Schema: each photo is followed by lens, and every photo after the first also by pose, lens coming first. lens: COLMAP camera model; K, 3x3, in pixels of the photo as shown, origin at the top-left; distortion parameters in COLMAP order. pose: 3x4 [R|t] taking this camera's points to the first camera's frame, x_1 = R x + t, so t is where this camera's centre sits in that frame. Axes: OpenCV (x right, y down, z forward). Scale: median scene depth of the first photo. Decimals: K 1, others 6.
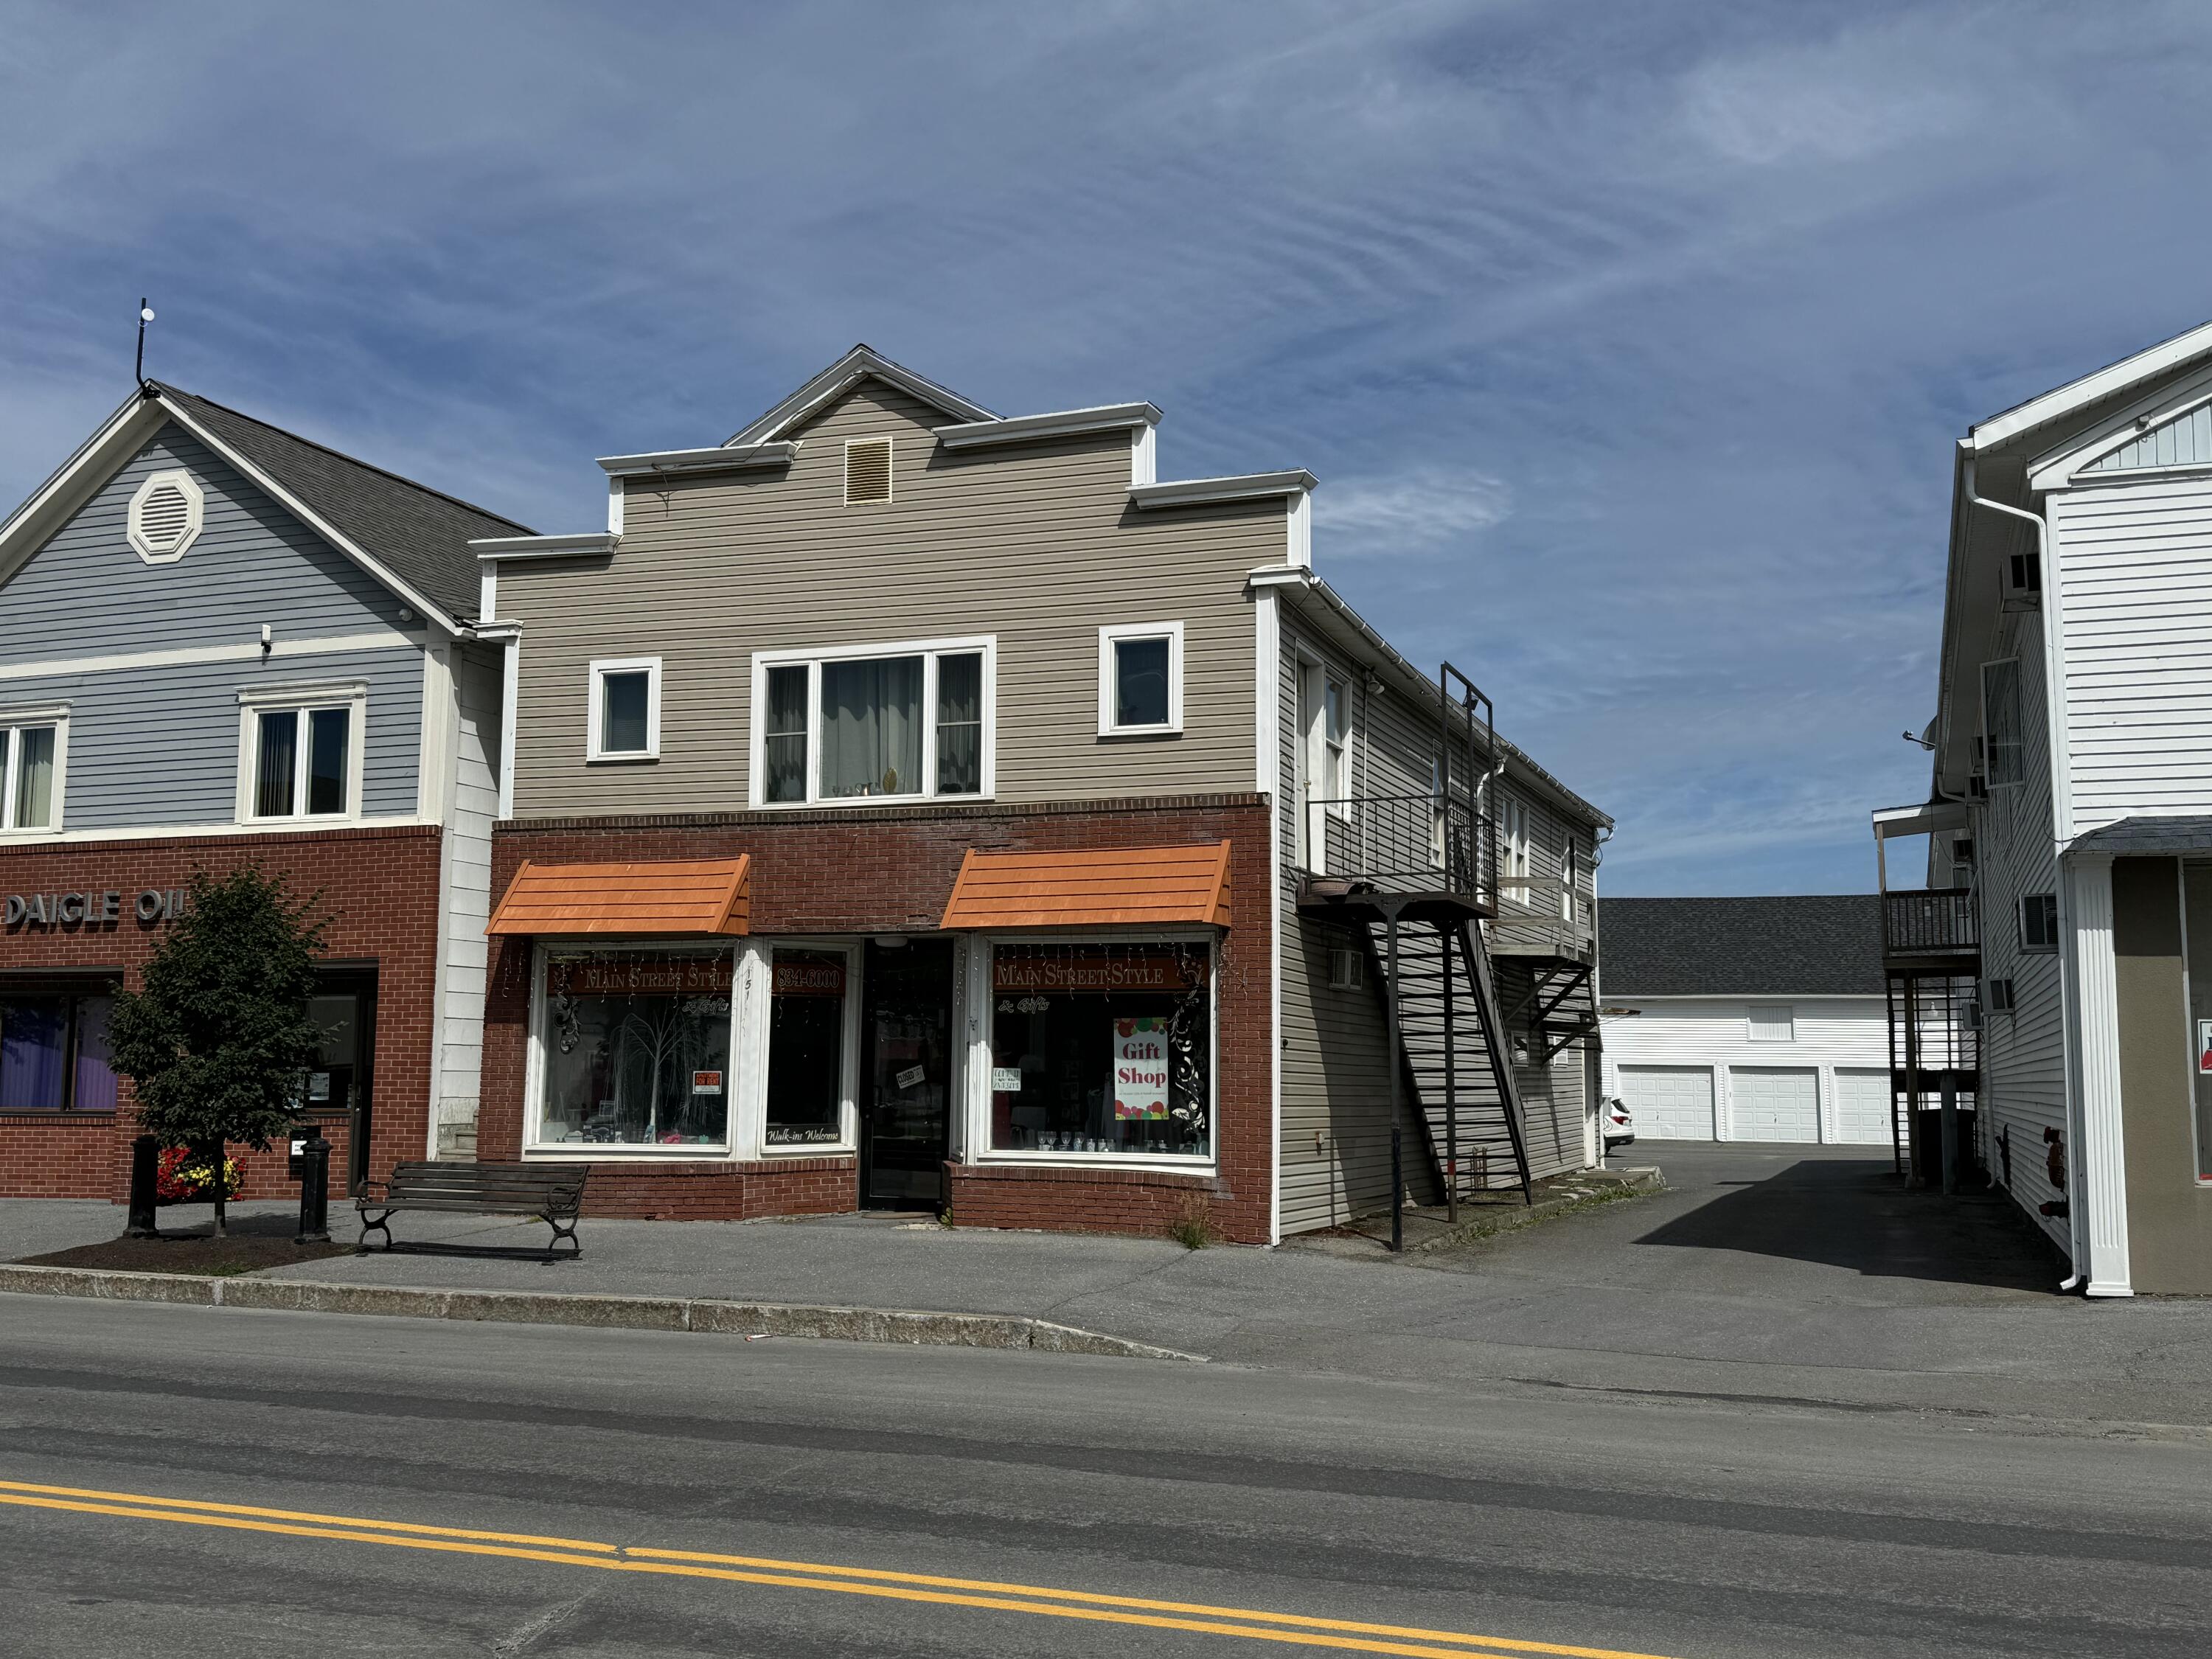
lens RADIAL K [[2160.4, 0, 1106.0], [0, 2160.4, 829.5], [0, 0, 1]] dist [0.094644, -0.006346]
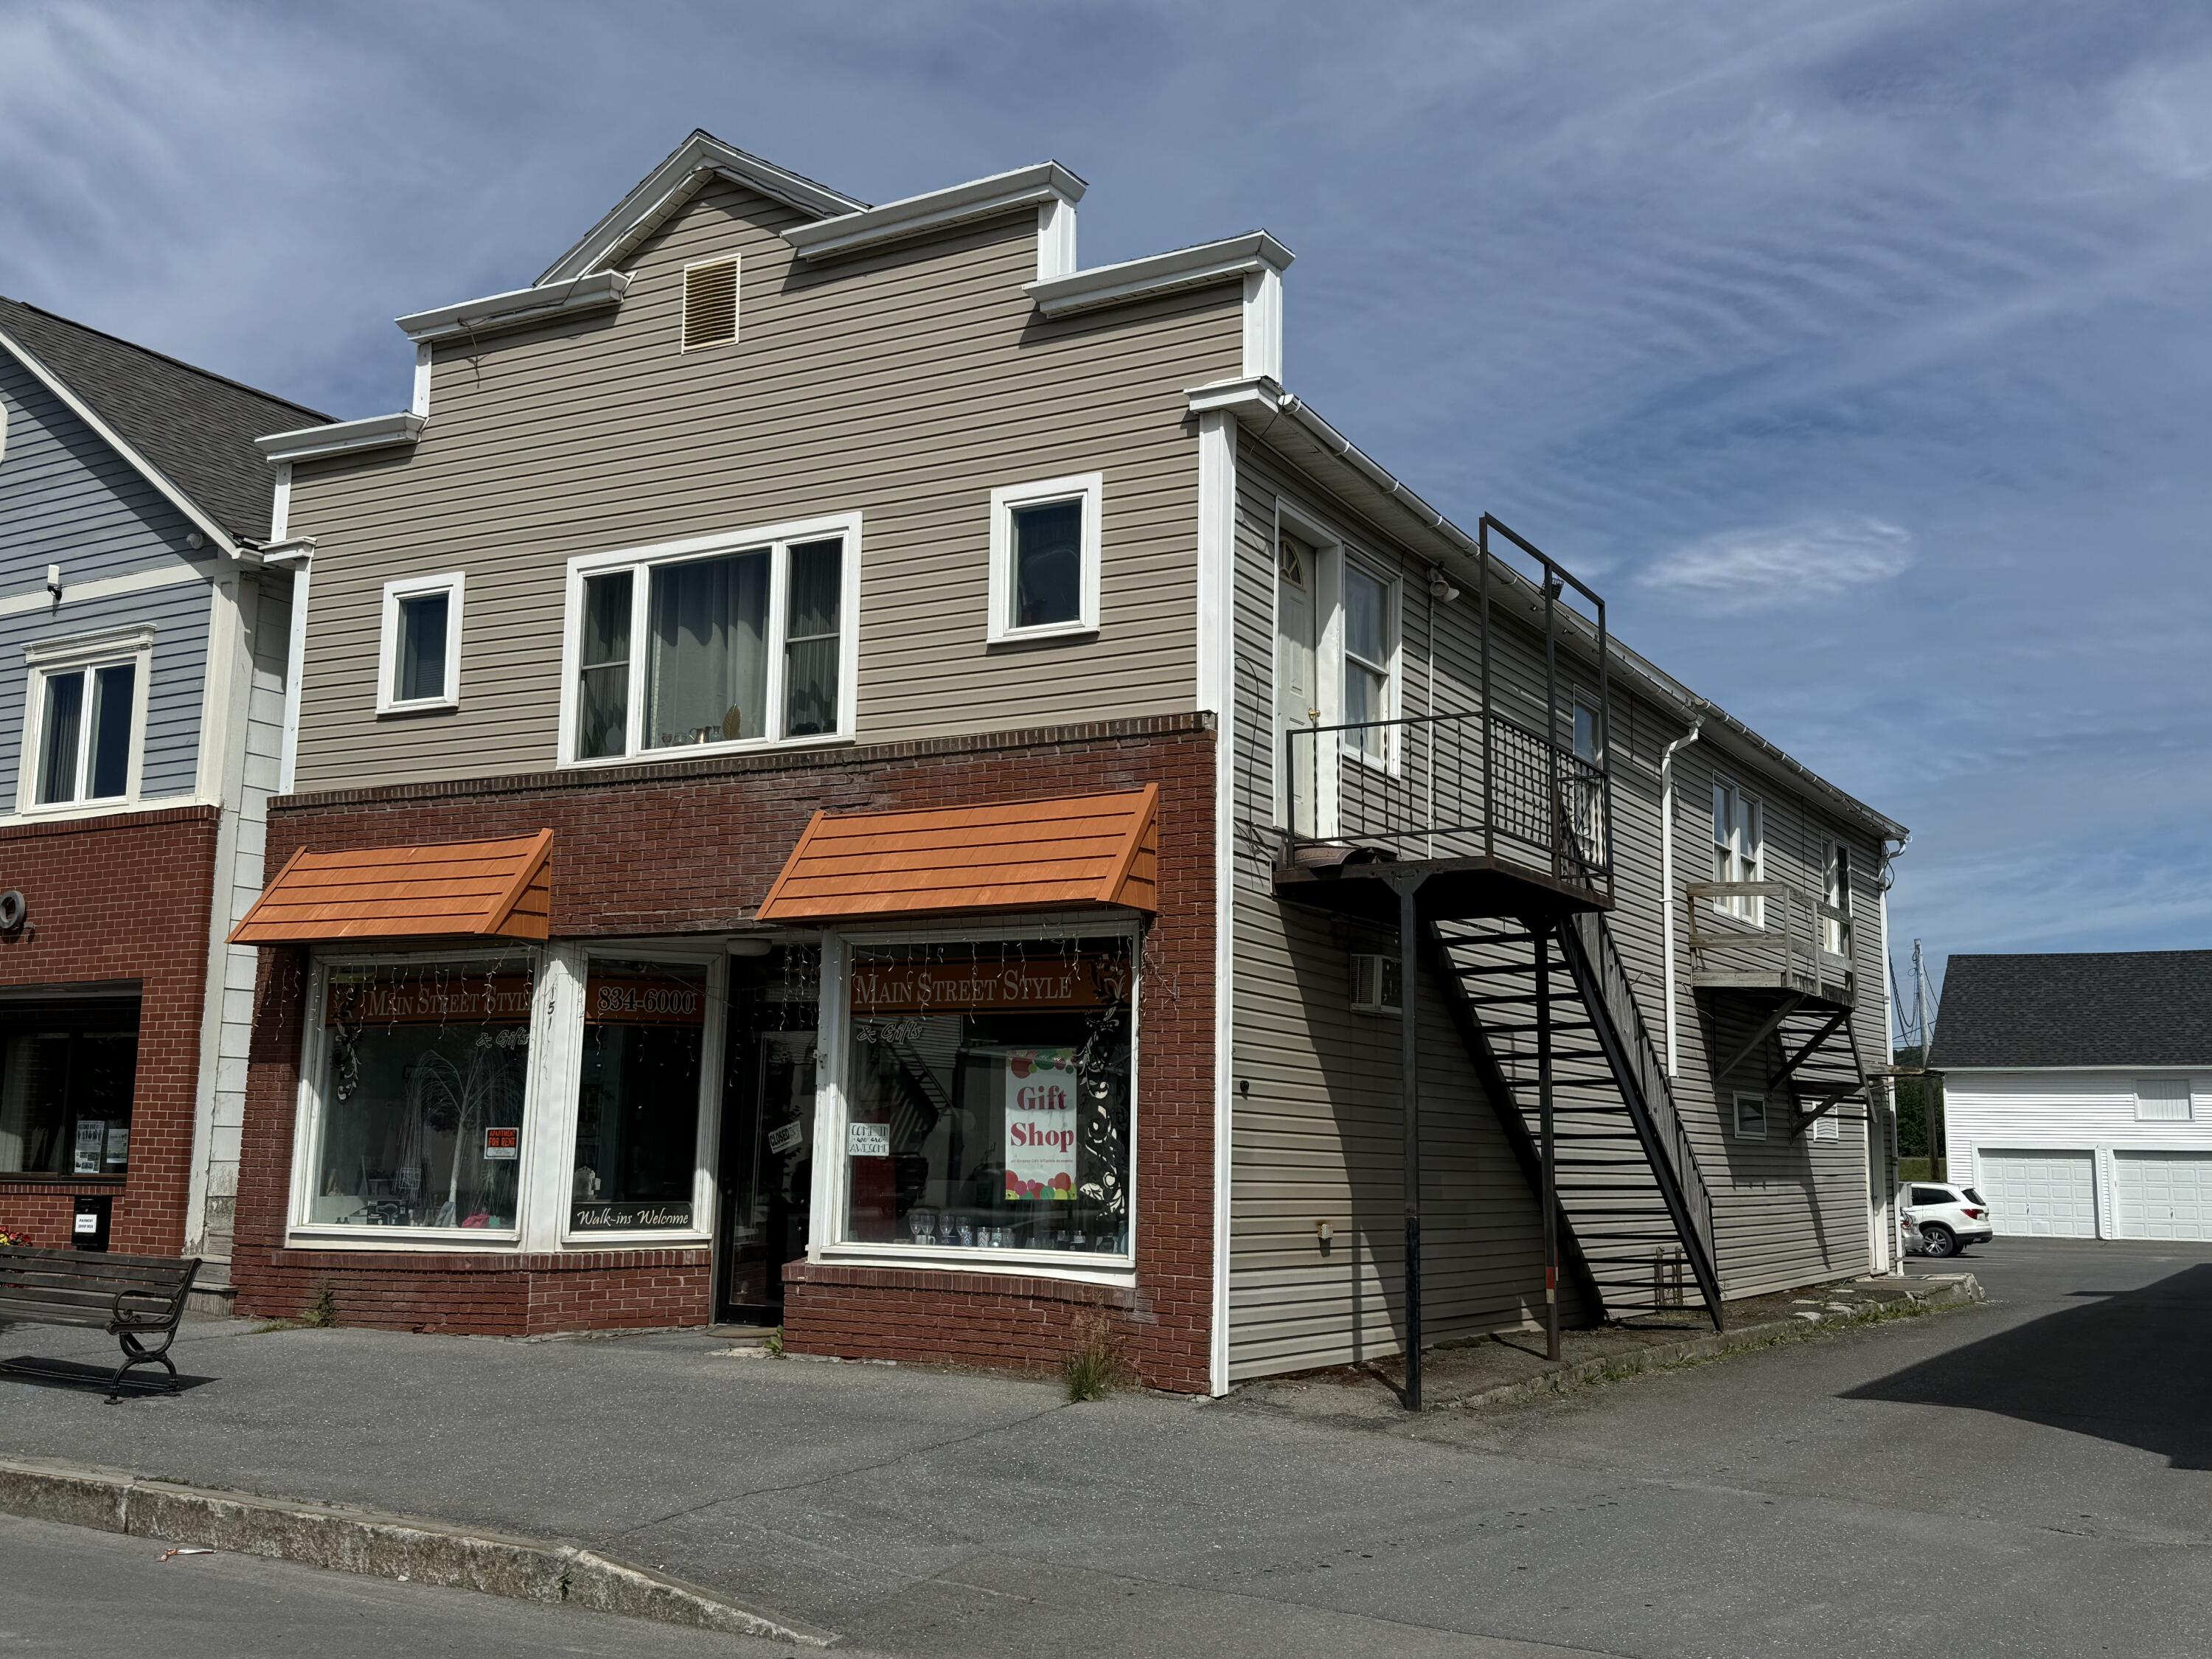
lens RADIAL K [[2208.1, 0, 1091.1], [0, 2208.1, 808.8], [0, 0, 1]] dist [0.174412, -0.475067]
pose [[0.985298, -0.016594, -0.170036, 0.144501], [0.008879, 0.998900, -0.046039, 0.041506], [0.170613, 0.043852, 0.984362, 0.296014]]
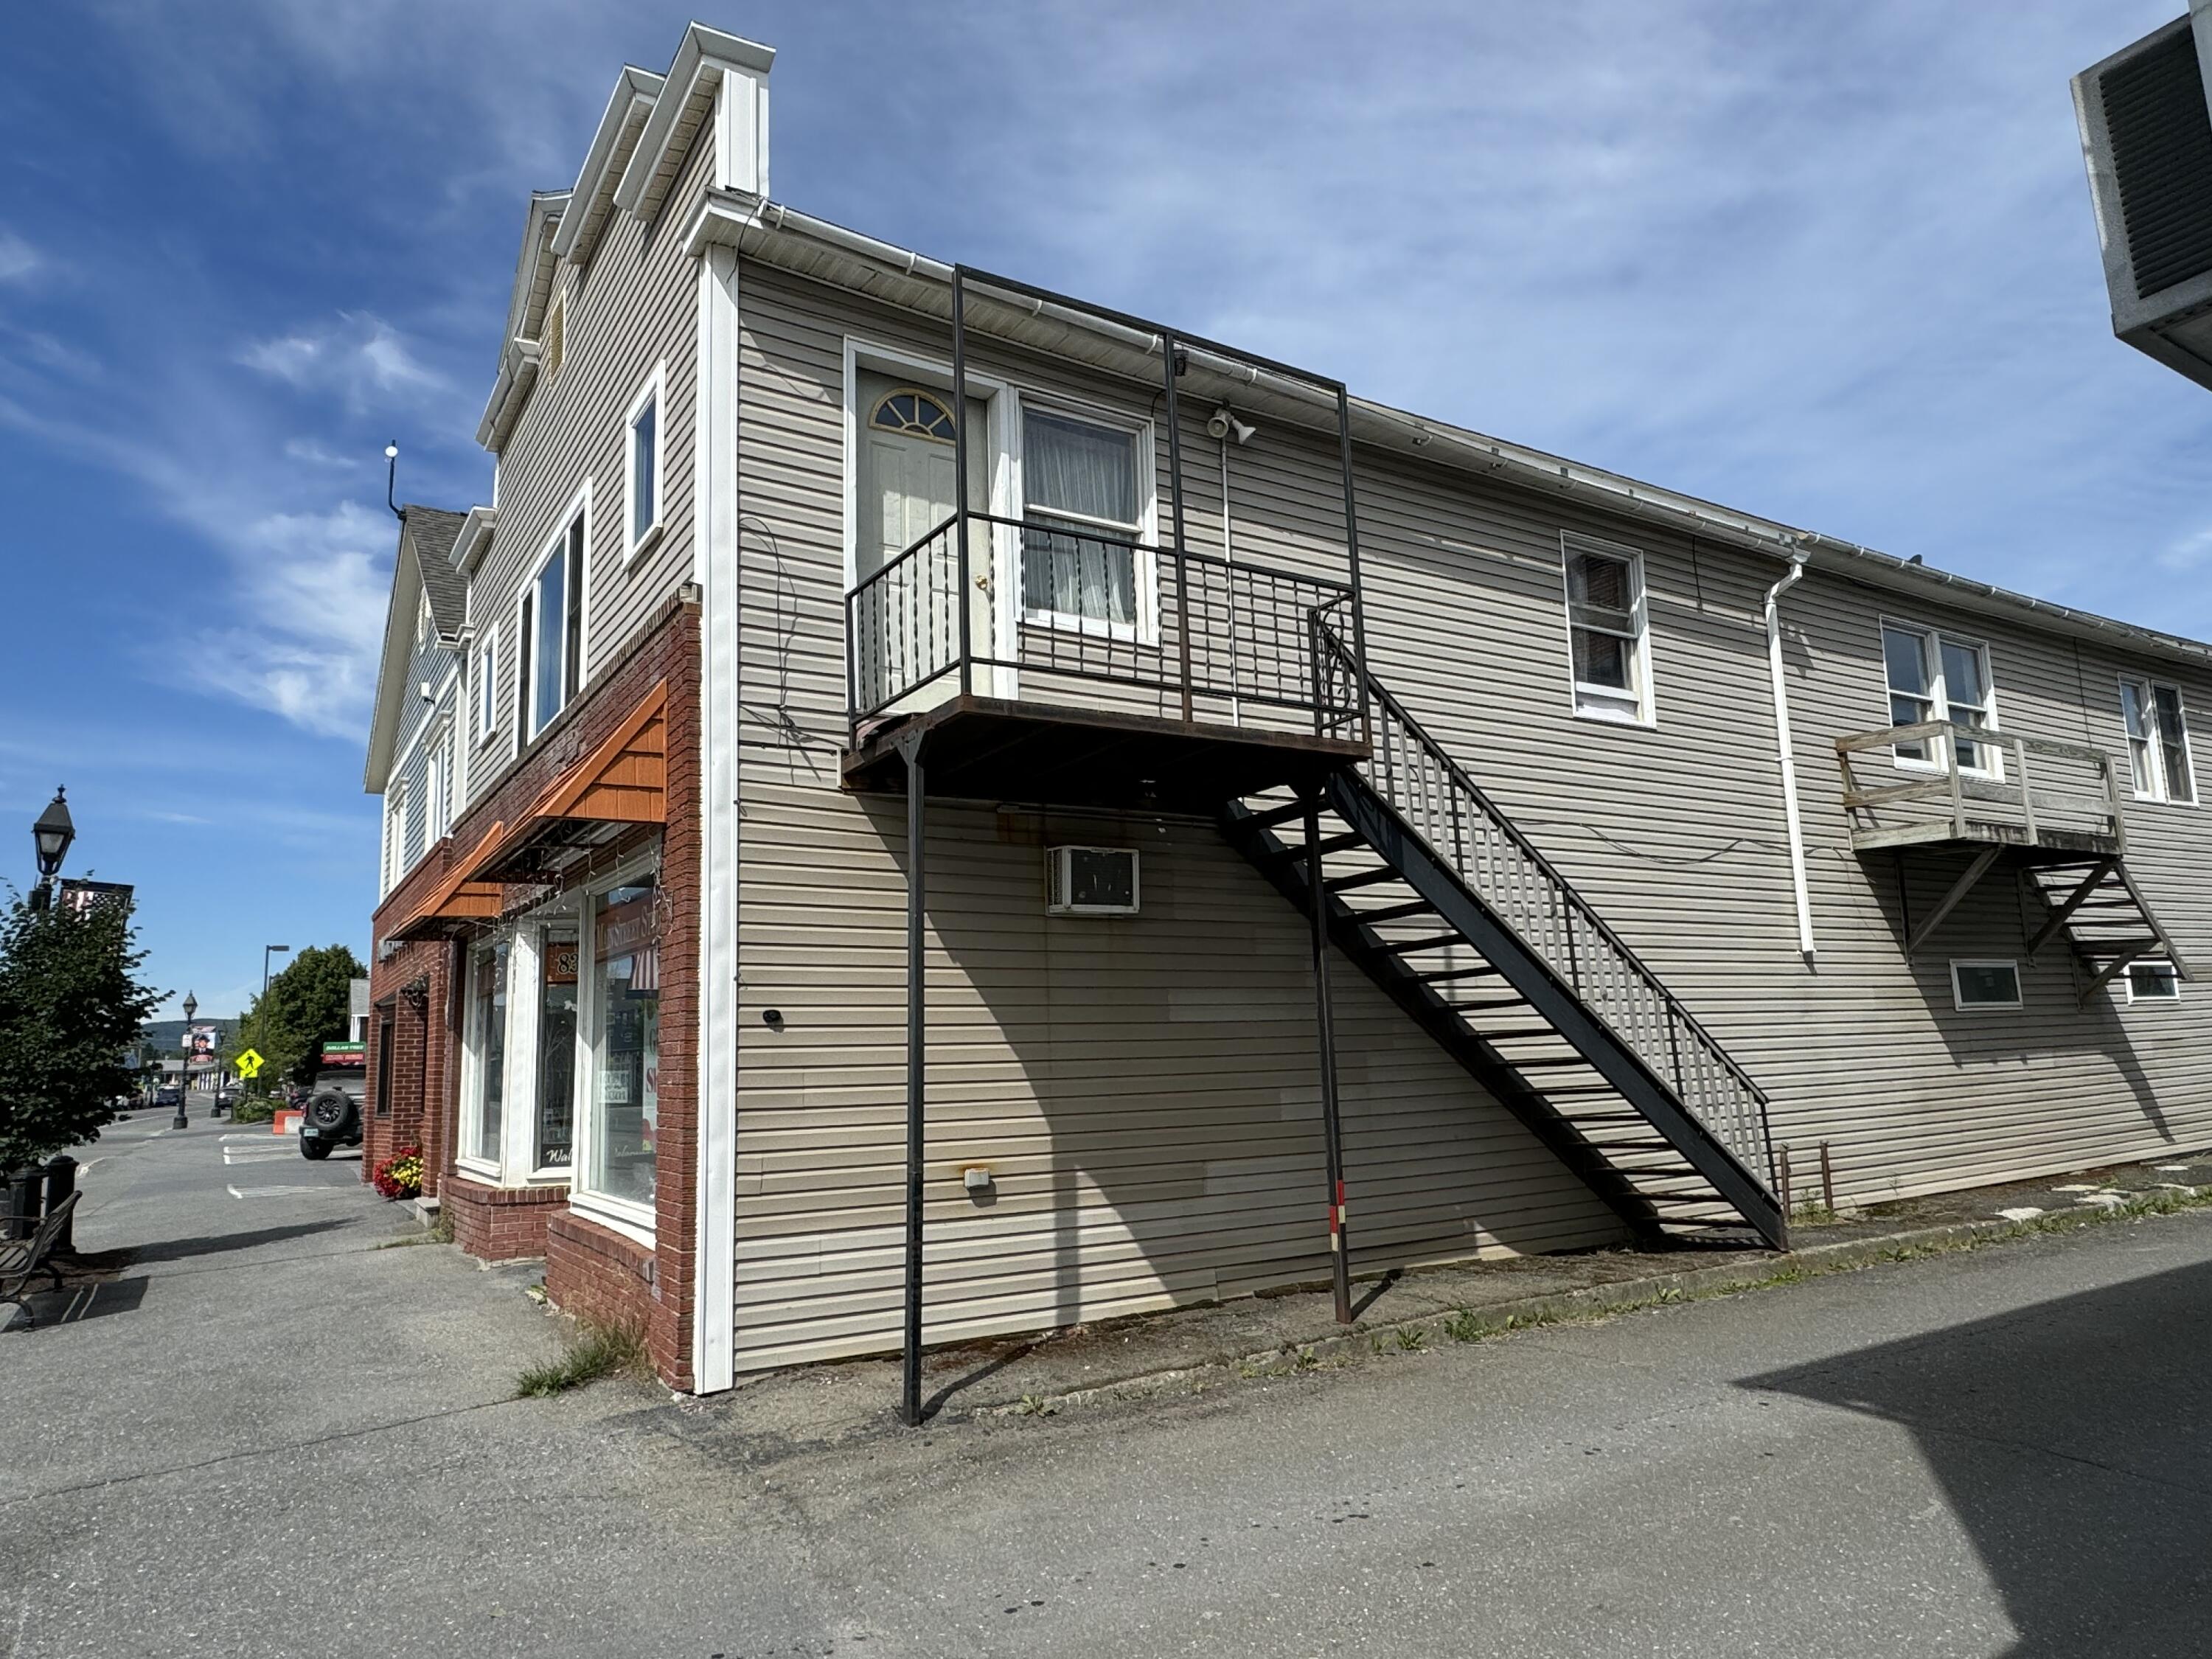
lens RADIAL K [[1388.3, 0, 1100.5], [0, 1388.3, 843.2], [0, 0, 1]] dist [-0.004112, -0.000289]
pose [[0.788607, -0.125390, -0.601976, 0.348361], [0.106641, 0.992042, -0.066937, 0.081961], [0.605579, -0.011408, 0.795703, 0.719245]]
